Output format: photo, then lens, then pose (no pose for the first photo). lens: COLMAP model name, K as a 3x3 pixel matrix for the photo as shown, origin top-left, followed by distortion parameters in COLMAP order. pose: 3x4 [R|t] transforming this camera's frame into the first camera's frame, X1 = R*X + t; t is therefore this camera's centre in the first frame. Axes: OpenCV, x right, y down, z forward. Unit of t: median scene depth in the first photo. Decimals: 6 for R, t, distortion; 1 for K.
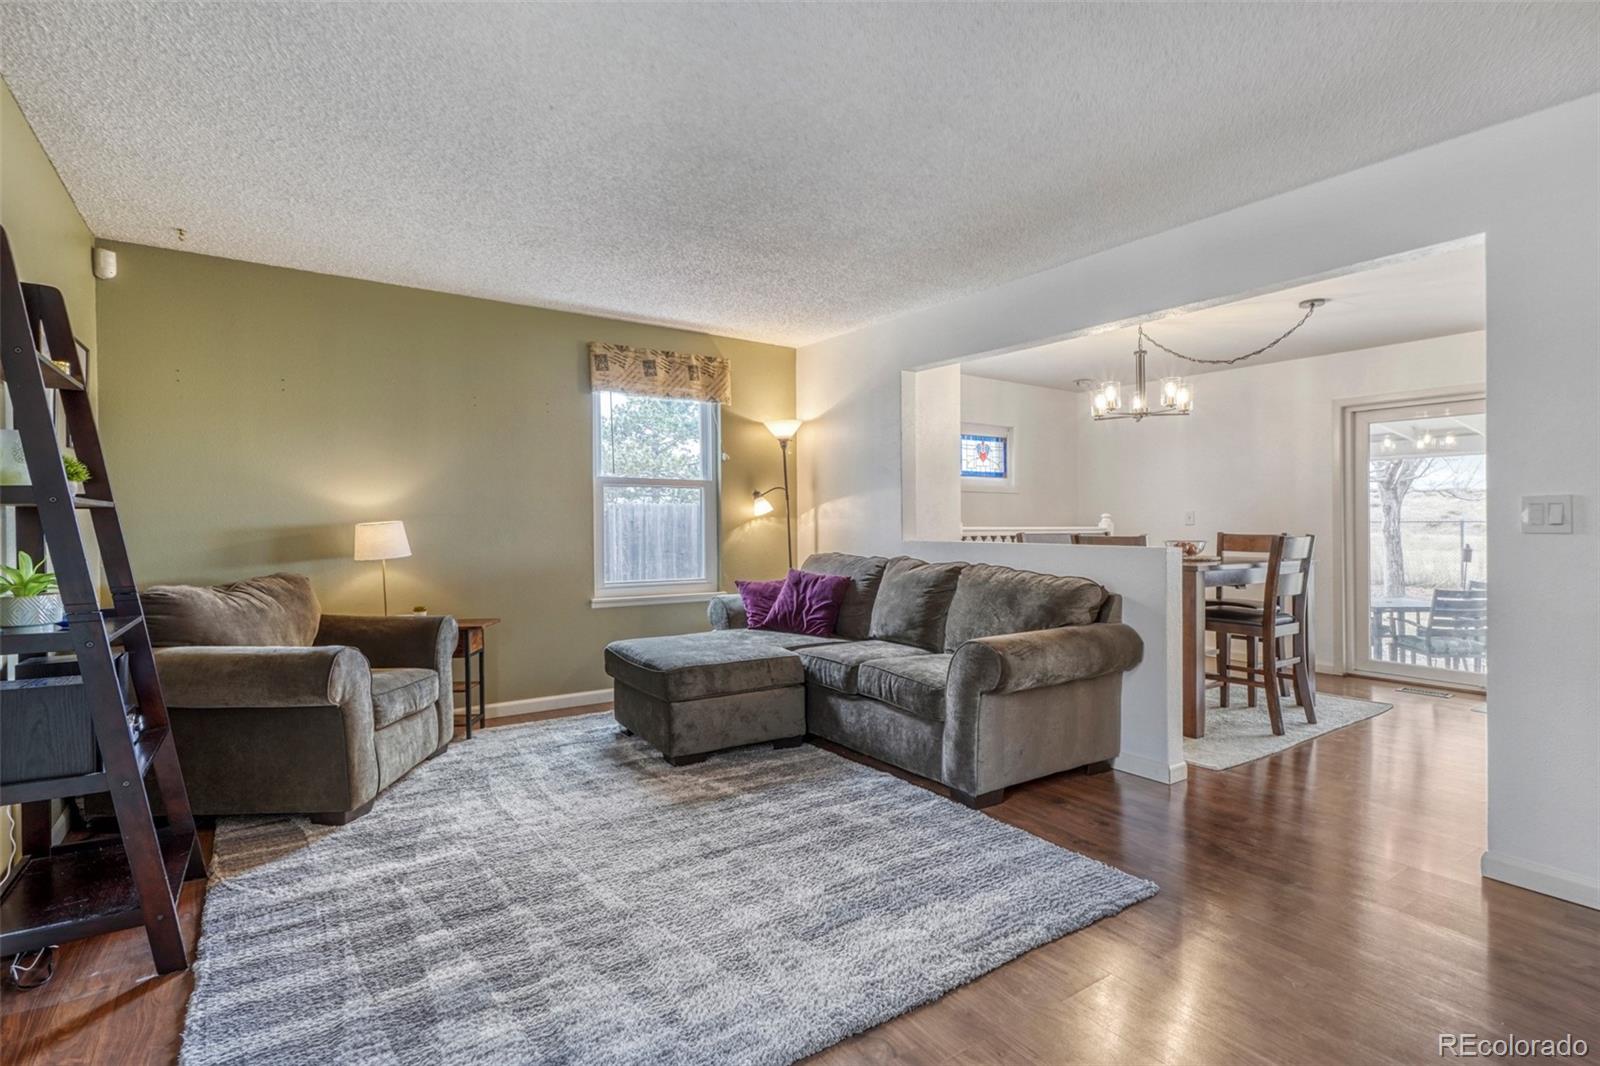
lens RADIAL K [[799.6, 0, 780.2], [0, 799.6, 506.2], [0, 0, 1]] dist [0.001572, 0.000338]
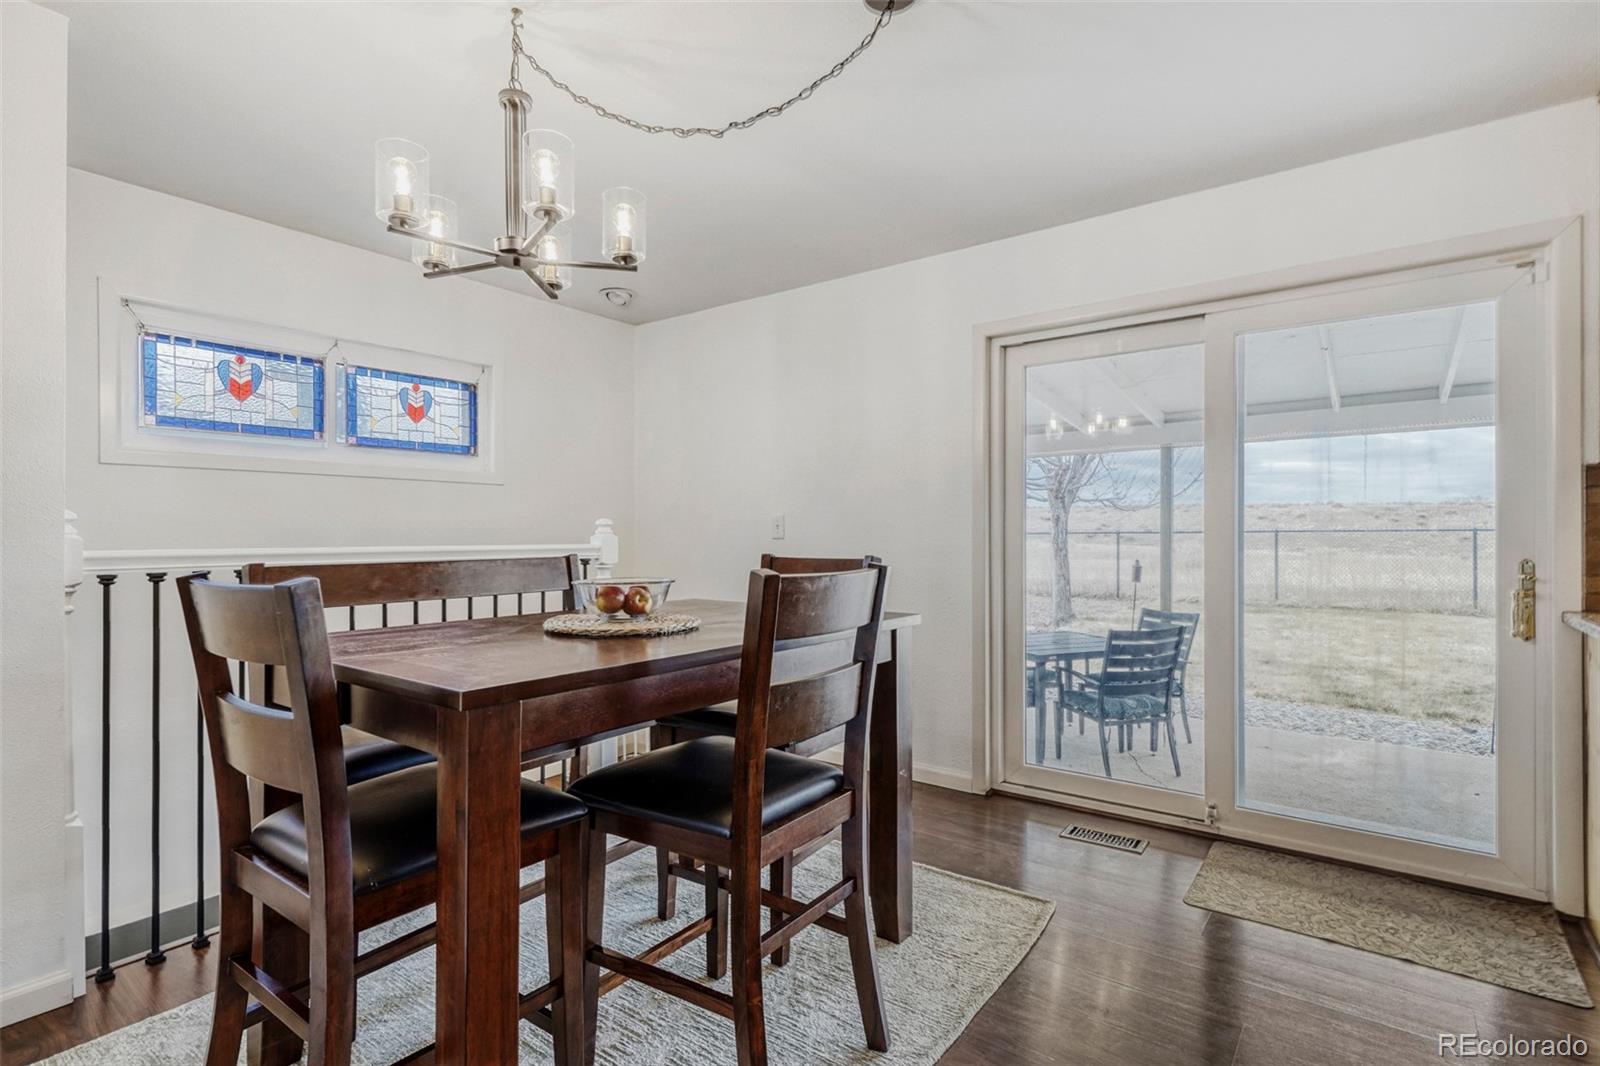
lens RADIAL K [[781.7, 0, 800.0], [0, 781.7, 533.0], [0, 0, 1]] dist [0.000707, -0.000008]
pose [[0.946034, -0.003828, 0.324045, 0.591789], [-0.001677, 0.999859, 0.016706, 0.015790], [-0.324064, -0.016348, 0.945894, 0.768009]]
